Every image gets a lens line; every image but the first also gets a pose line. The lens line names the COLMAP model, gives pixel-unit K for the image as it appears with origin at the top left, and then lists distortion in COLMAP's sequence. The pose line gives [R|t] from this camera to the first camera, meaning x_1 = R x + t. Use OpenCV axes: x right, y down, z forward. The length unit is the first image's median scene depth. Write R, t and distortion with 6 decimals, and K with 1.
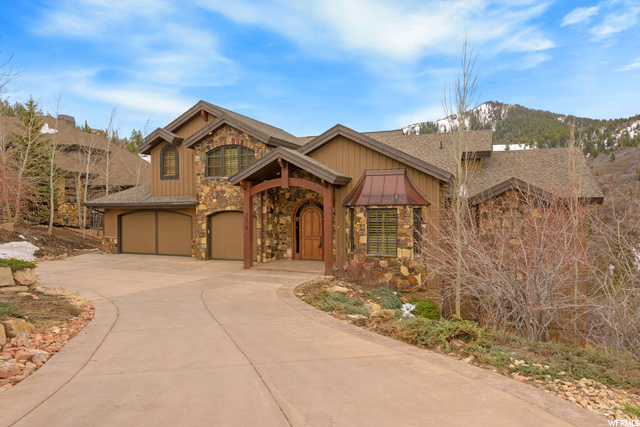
lens RADIAL K [[431.8, 0, 320.0], [0, 431.8, 213.5], [0, 0, 1]] dist [0.003923, 0.000174]
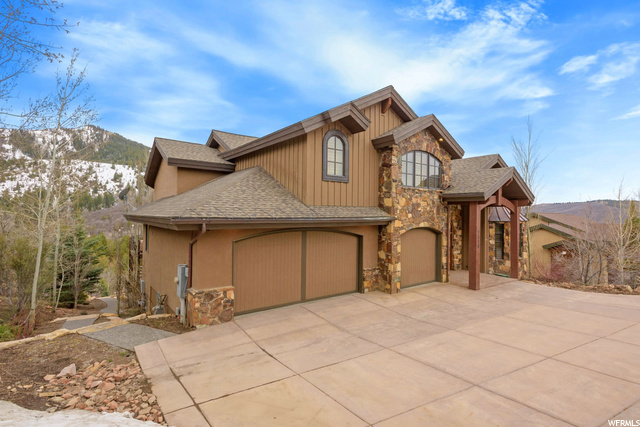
lens RADIAL K [[312.7, 0, 320.0], [0, 312.7, 213.5], [0, 0, 1]] dist [0.020961, 0.000387]
pose [[0.522750, 0.011222, 0.852412, -0.832186], [0.004583, 0.999862, -0.015973, -0.025031], [-0.852474, 0.012256, 0.522626, 0.835065]]
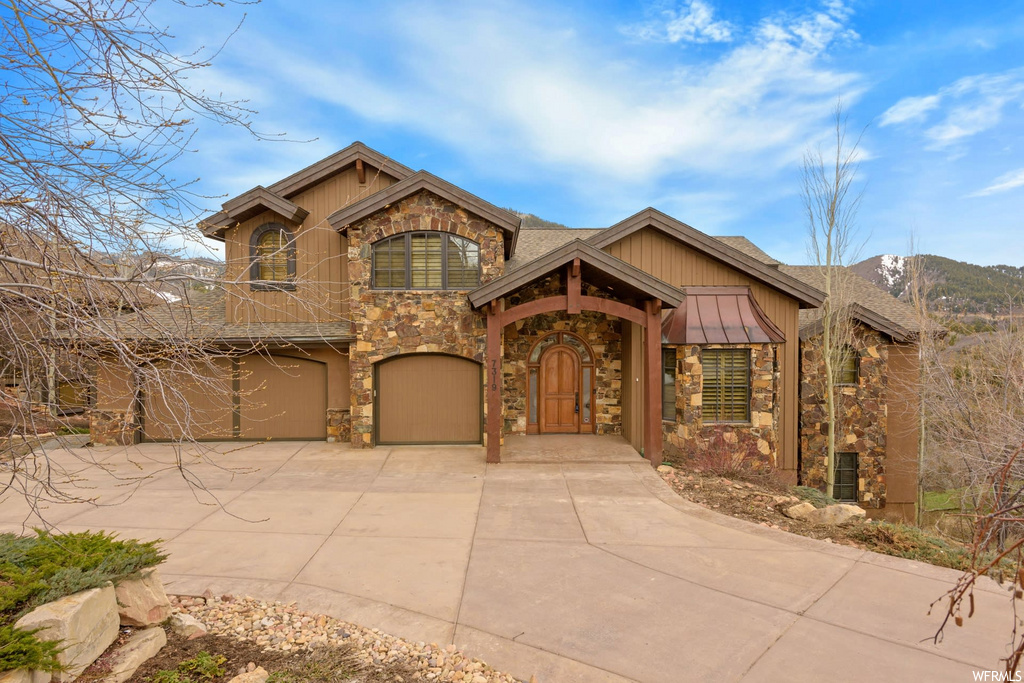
lens RADIAL K [[532.5, 0, 512.0], [0, 532.5, 341.5], [0, 0, 1]] dist [0.004228, 0.000754]
pose [[0.919201, -0.007920, 0.393708, -0.365337], [0.006066, 0.999964, 0.005952, -0.023890], [-0.393741, -0.003083, 0.919216, 0.343132]]
